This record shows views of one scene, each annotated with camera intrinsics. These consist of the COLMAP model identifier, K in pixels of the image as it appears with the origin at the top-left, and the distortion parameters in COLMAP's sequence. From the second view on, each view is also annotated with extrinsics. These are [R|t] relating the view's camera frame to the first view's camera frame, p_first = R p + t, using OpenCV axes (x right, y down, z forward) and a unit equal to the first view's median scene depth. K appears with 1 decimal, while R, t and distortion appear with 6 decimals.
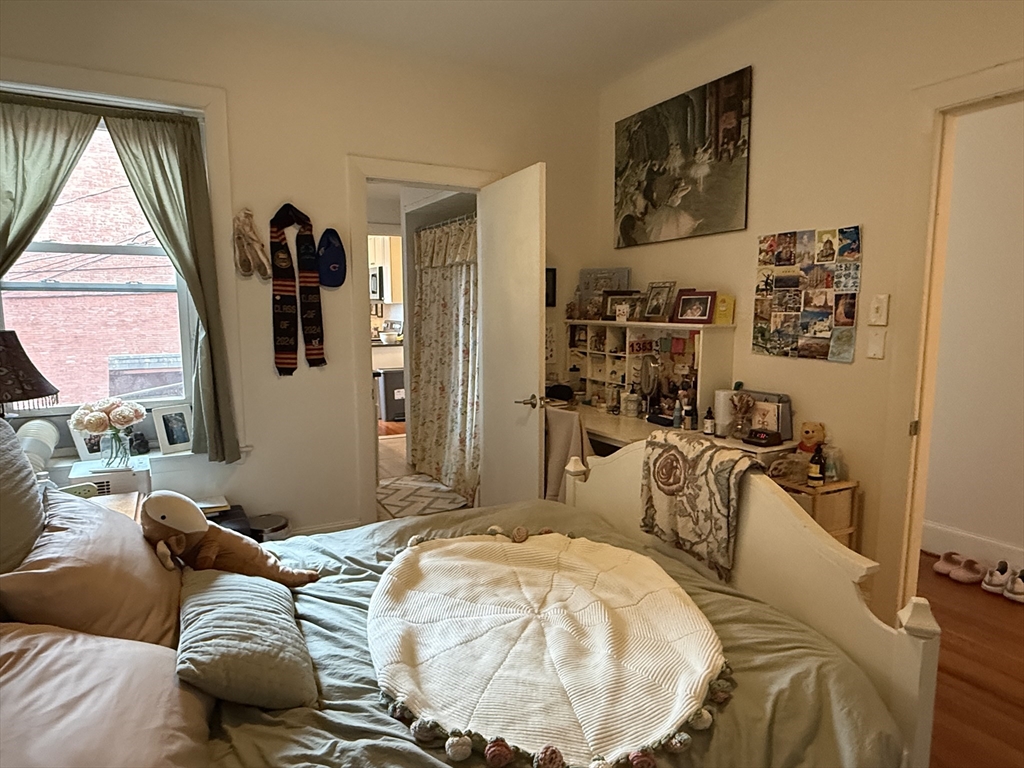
lens RADIAL K [[624.2, 0, 510.5], [0, 624.2, 385.6], [0, 0, 1]] dist [-0.006104, -0.001233]
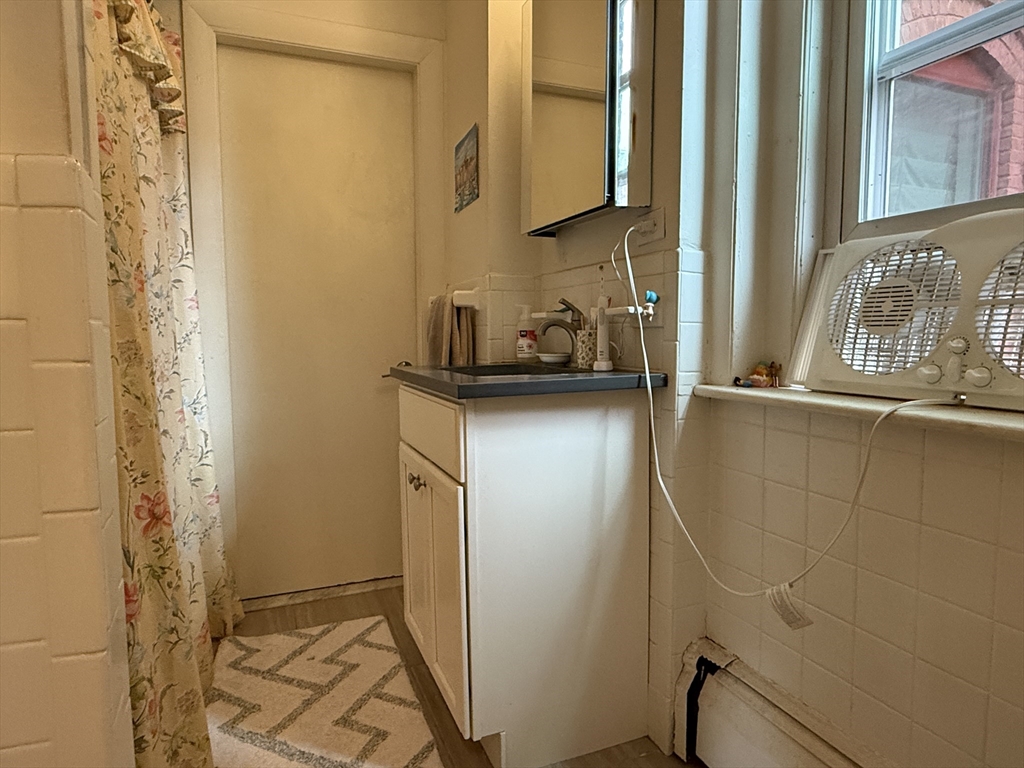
lens RADIAL K [[624.2, 0, 512.2], [0, 624.2, 385.6], [0, 0, 1]] dist [-0.006104, -0.001233]
pose [[-0.993524, -0.007908, 0.113347, -0.295159], [0.016431, 0.977091, 0.212185, -0.086176], [-0.112429, 0.212673, -0.970634, 1.216208]]
